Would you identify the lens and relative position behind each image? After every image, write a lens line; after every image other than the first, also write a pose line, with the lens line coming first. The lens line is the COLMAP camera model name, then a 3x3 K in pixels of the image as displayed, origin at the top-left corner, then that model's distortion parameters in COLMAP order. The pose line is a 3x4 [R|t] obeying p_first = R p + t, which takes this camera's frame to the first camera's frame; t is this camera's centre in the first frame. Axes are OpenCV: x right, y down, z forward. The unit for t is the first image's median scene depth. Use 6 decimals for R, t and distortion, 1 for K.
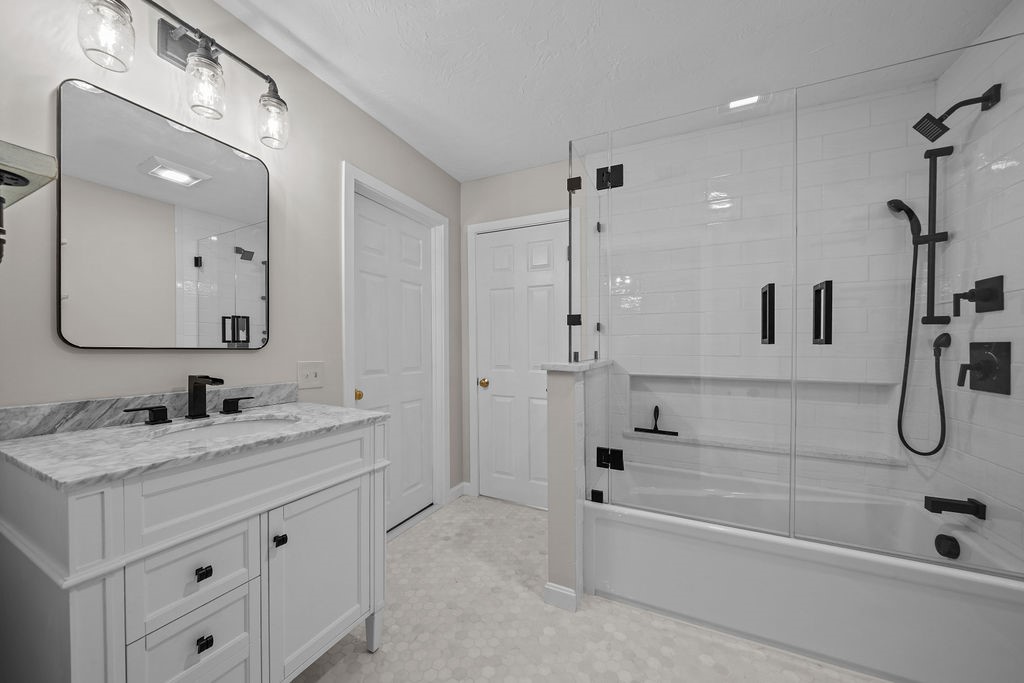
lens RADIAL K [[378.9, 0, 515.2], [0, 378.9, 348.9], [0, 0, 1]] dist [-0.003238, -0.000422]
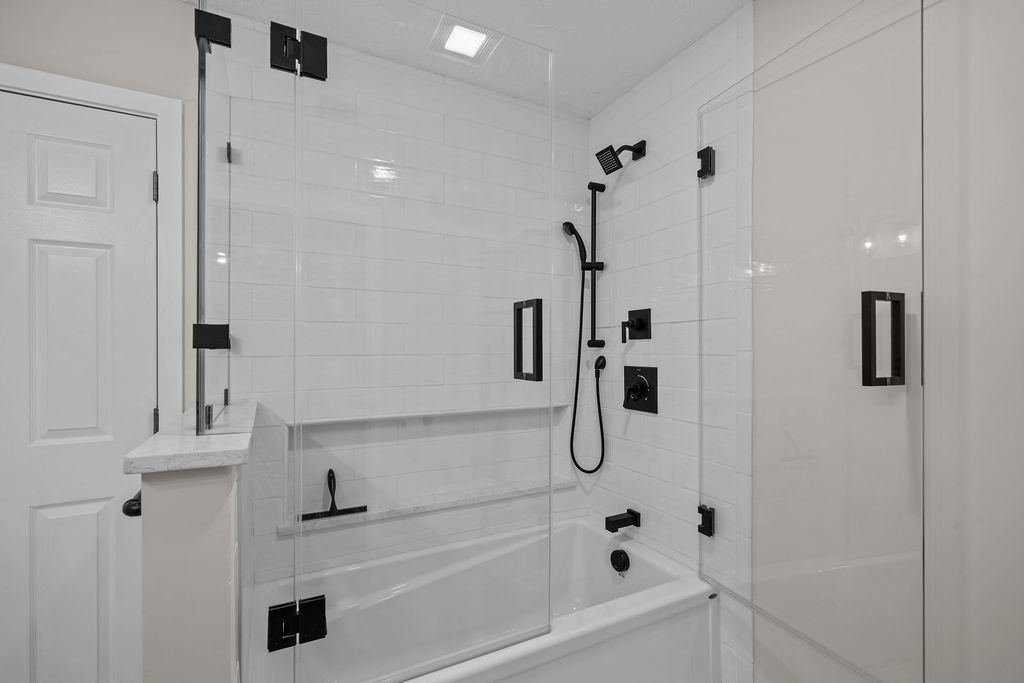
lens RADIAL K [[453.4, 0, 505.2], [0, 453.4, 345.7], [0, 0, 1]] dist [0.000810, 0.000548]
pose [[0.624238, 0.005305, 0.781216, -0.041842], [0.003296, 0.999950, -0.009424, -0.059269], [-0.781227, 0.008458, 0.624189, 0.401818]]
